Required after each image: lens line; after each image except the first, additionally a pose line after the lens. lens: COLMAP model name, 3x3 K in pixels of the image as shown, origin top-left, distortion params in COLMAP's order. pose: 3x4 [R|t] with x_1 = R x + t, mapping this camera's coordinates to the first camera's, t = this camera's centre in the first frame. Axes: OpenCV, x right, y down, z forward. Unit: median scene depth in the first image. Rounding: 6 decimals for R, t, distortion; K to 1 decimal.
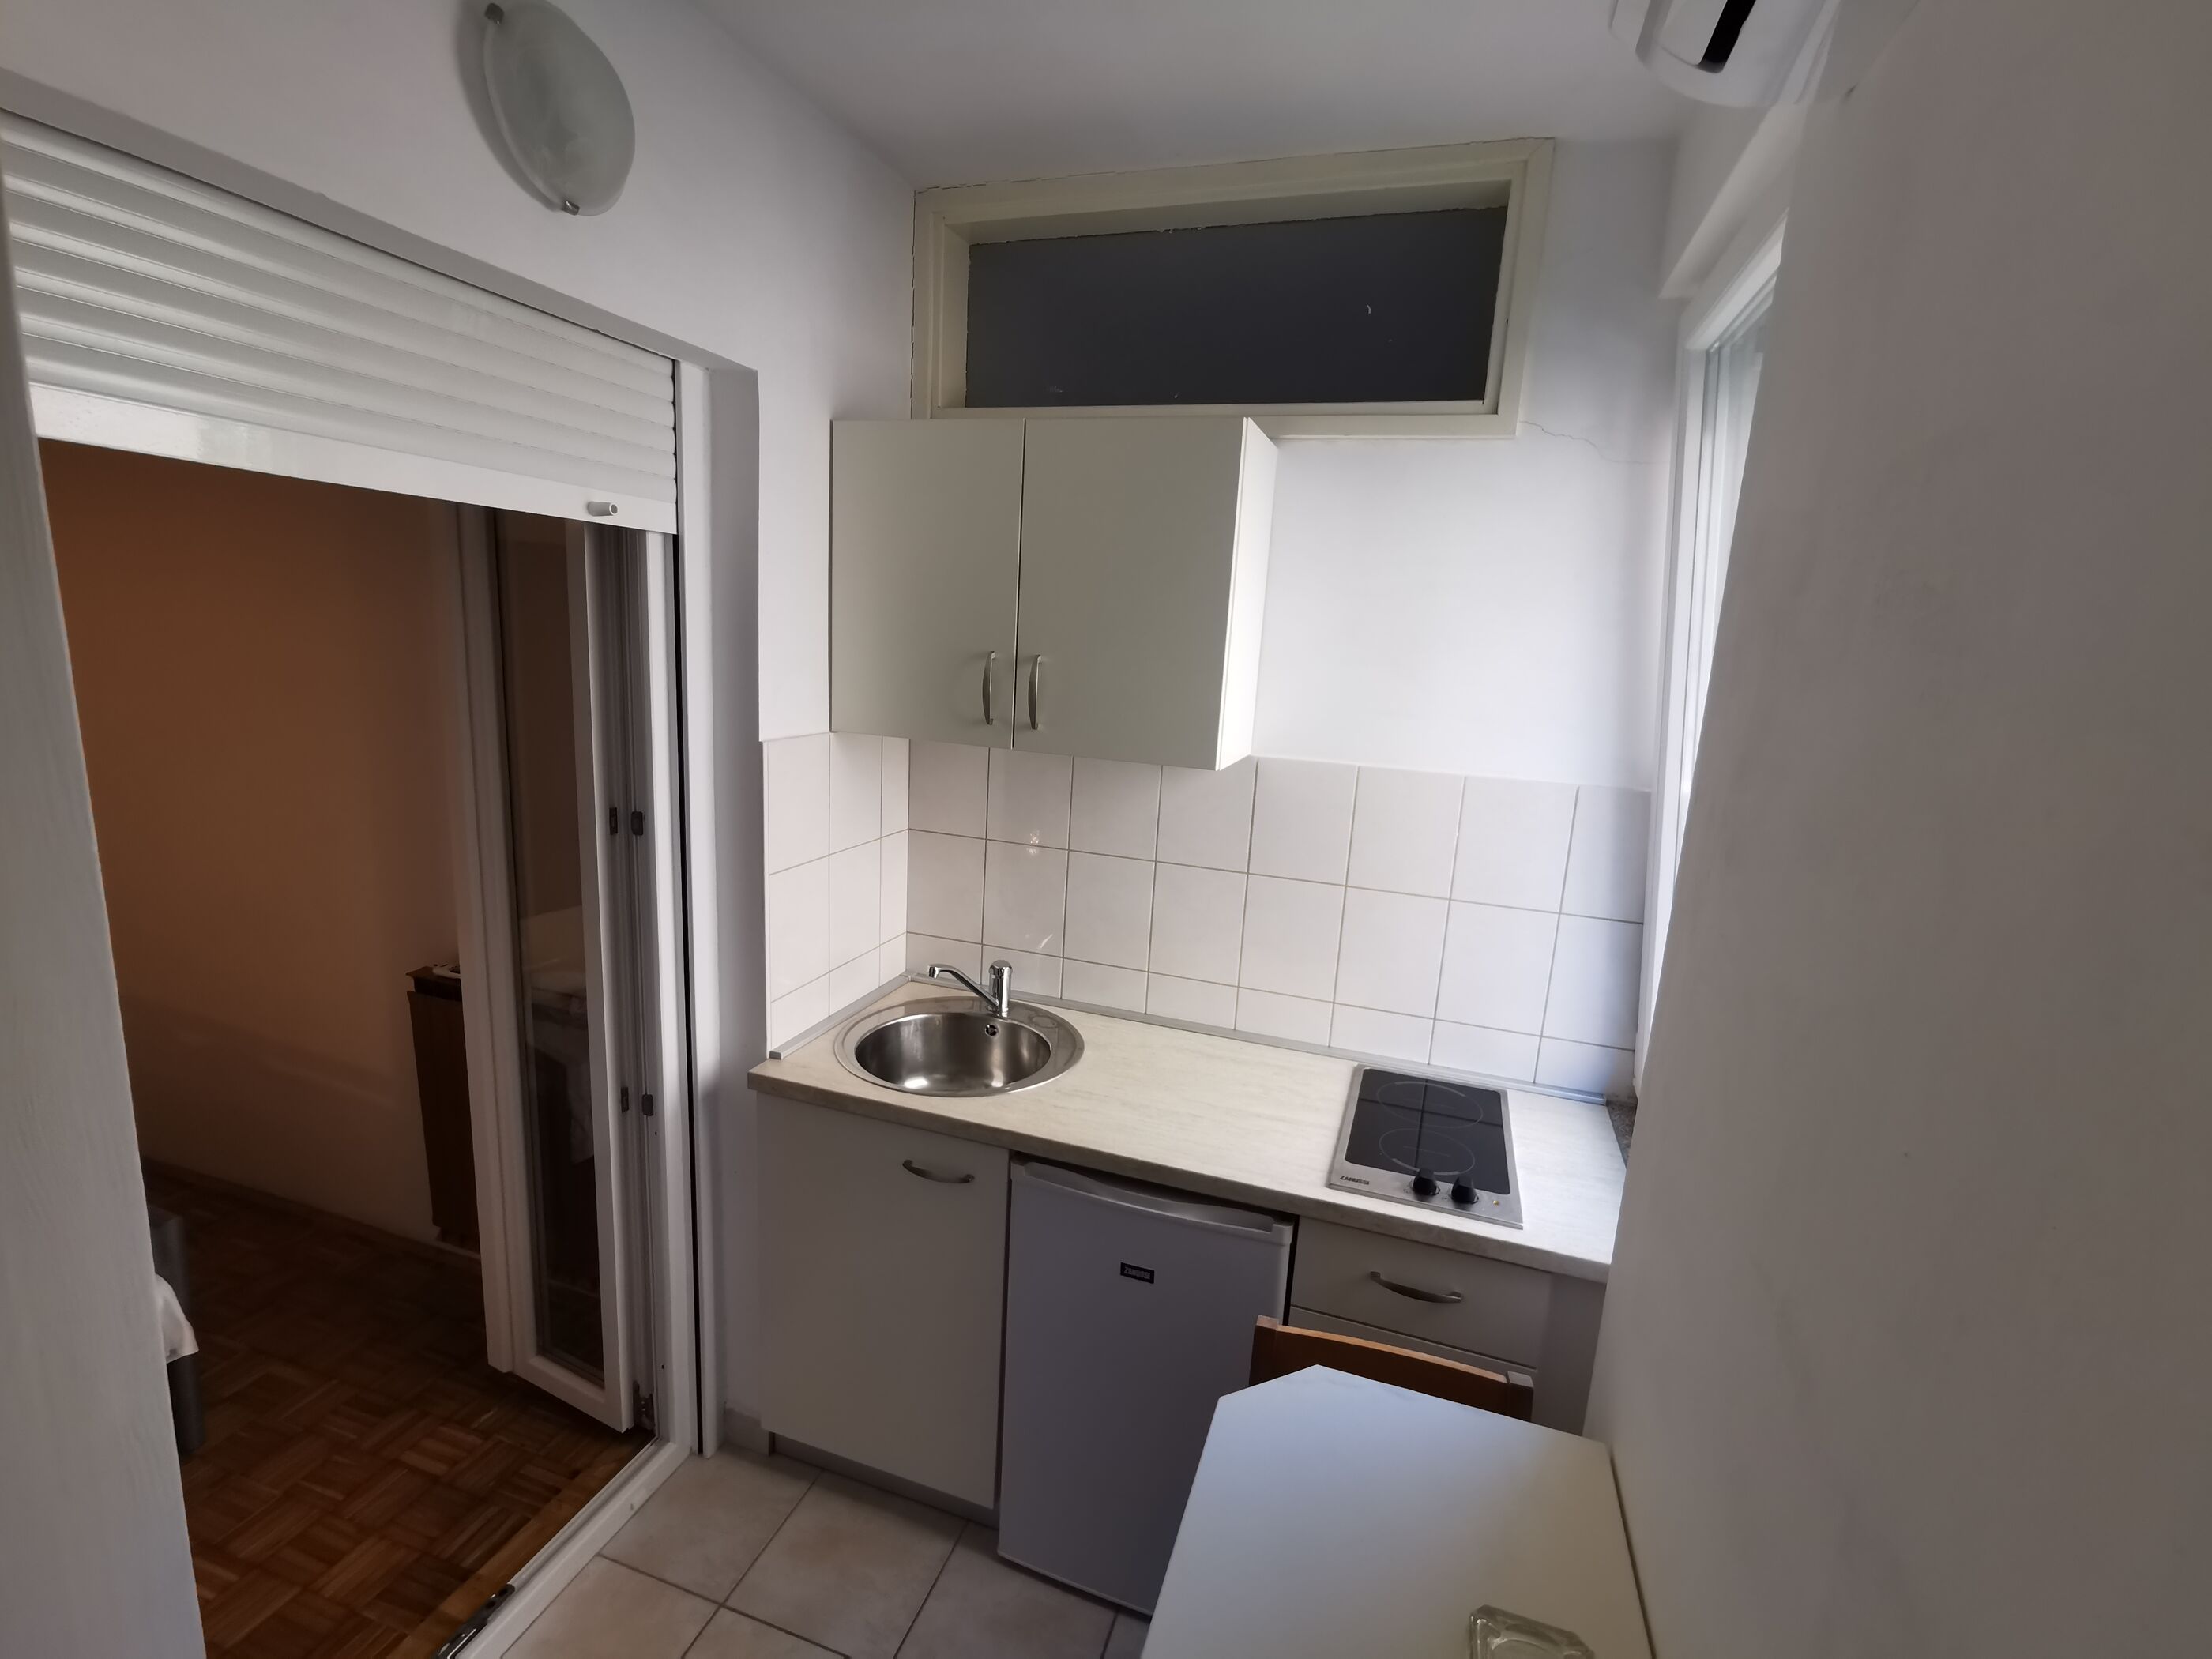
lens RADIAL K [[1012.0, 0, 1094.7], [0, 1012.0, 837.3], [0, 0, 1]] dist [-0.007874, 0.000471]
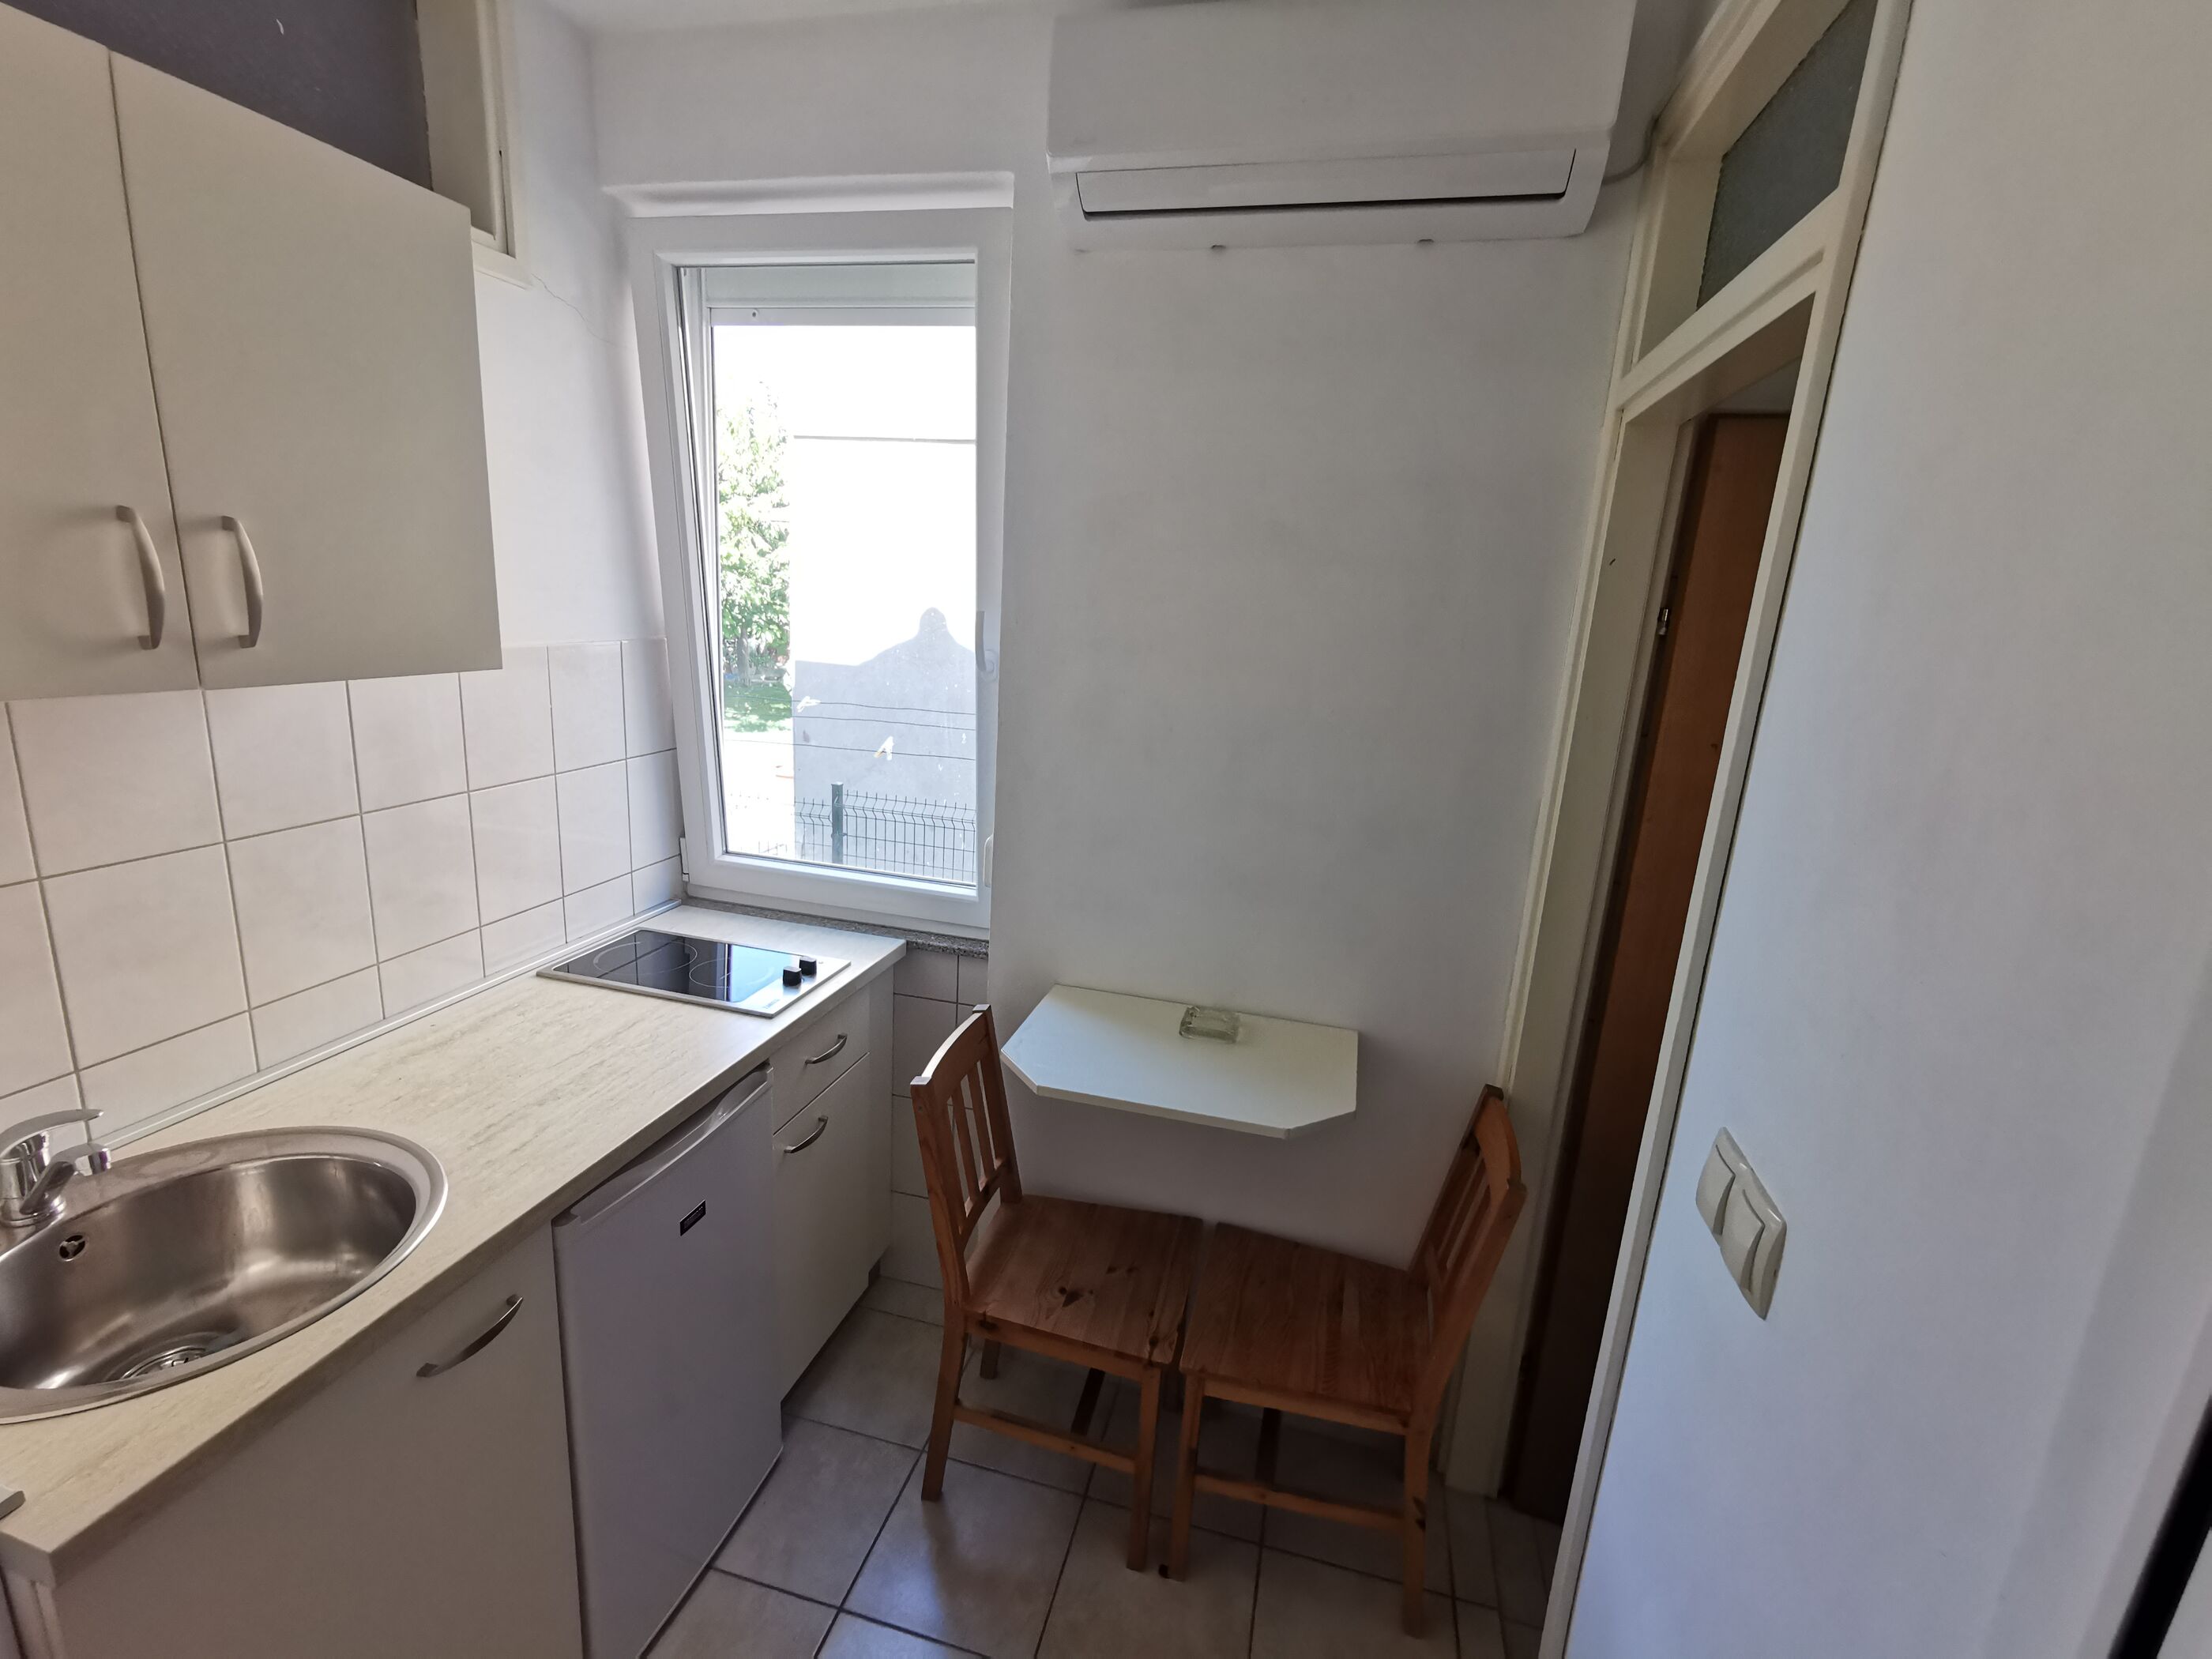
lens RADIAL K [[1012.0, 0, 1098.2], [0, 1012.0, 829.0], [0, 0, 1]] dist [-0.007874, 0.000471]
pose [[-0.074440, -0.282900, 0.956256, -0.685749], [0.129527, 0.948051, 0.290556, -0.112049], [-0.988778, 0.145490, -0.033930, 0.550913]]
